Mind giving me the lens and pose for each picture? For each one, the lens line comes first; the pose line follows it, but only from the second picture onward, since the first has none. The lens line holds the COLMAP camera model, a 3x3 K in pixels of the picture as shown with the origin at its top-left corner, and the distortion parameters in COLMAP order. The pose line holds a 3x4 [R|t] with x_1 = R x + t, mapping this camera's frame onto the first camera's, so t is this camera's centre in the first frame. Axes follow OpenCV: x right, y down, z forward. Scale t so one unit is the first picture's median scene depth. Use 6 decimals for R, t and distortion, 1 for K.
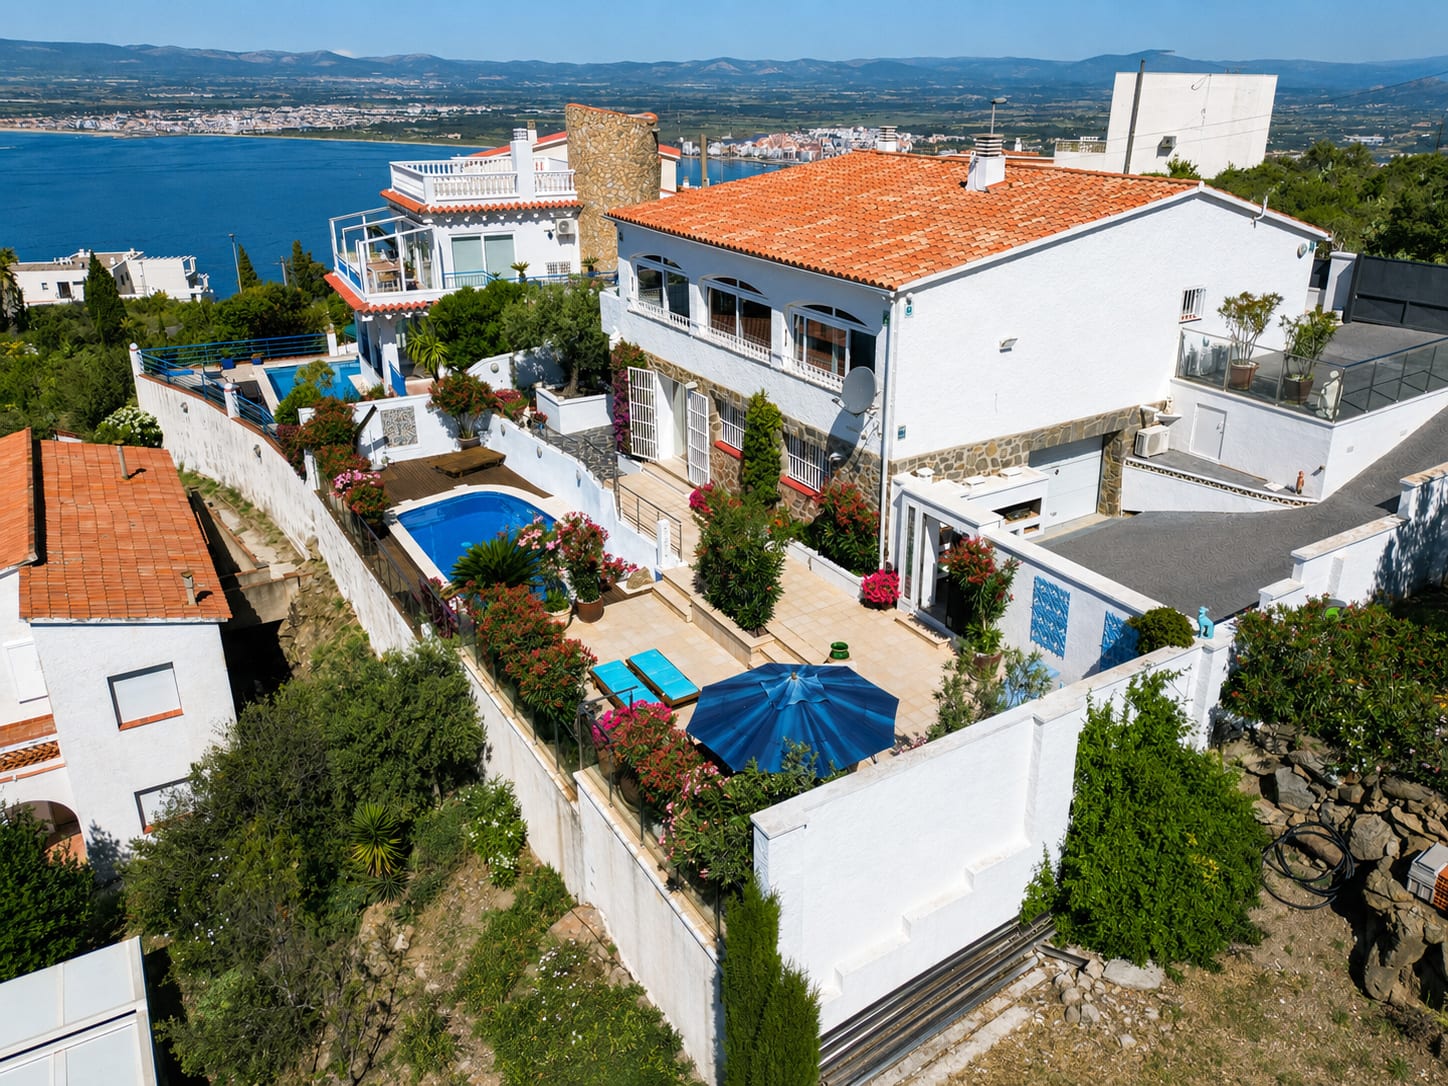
lens RADIAL K [[1011.4, 0, 724.0], [0, 1011.4, 543.0], [0, 0, 1]] dist [-0.008594, -0.001844]
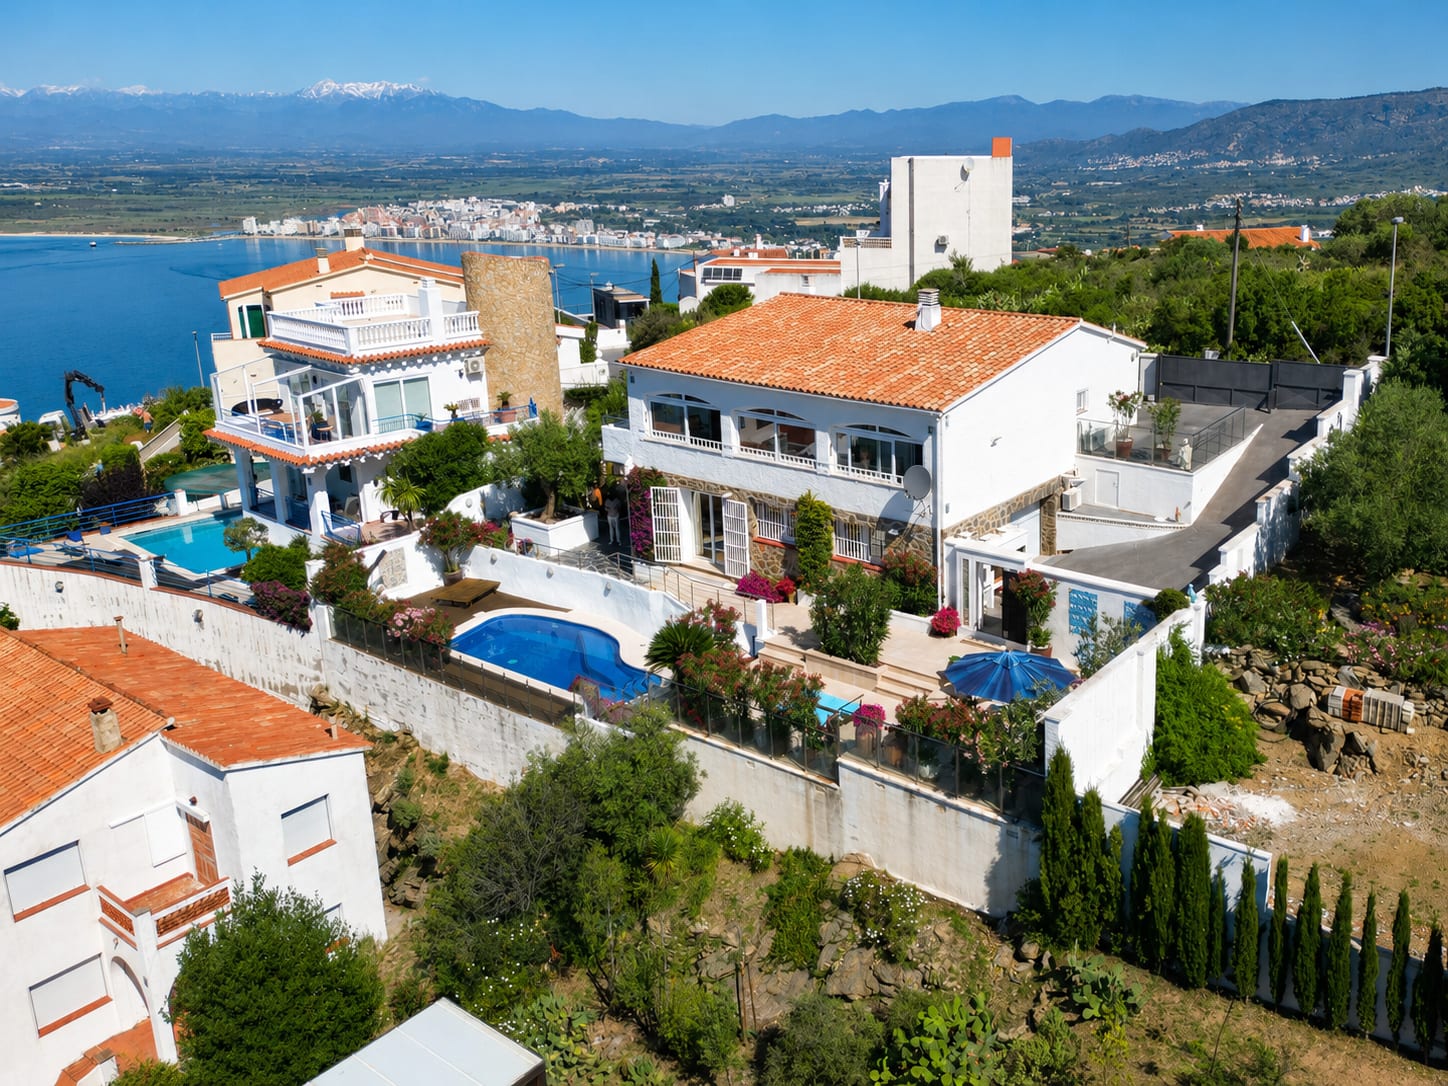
lens RADIAL K [[1233.3, 0, 759.8], [0, 1233.3, 561.9], [0, 0, 1]] dist [0.004175, 0.002074]
pose [[0.936392, -0.120792, 0.329515, -0.572983], [0.152739, 0.985585, -0.072752, 0.043986], [-0.315977, 0.118454, 0.941343, -0.472489]]
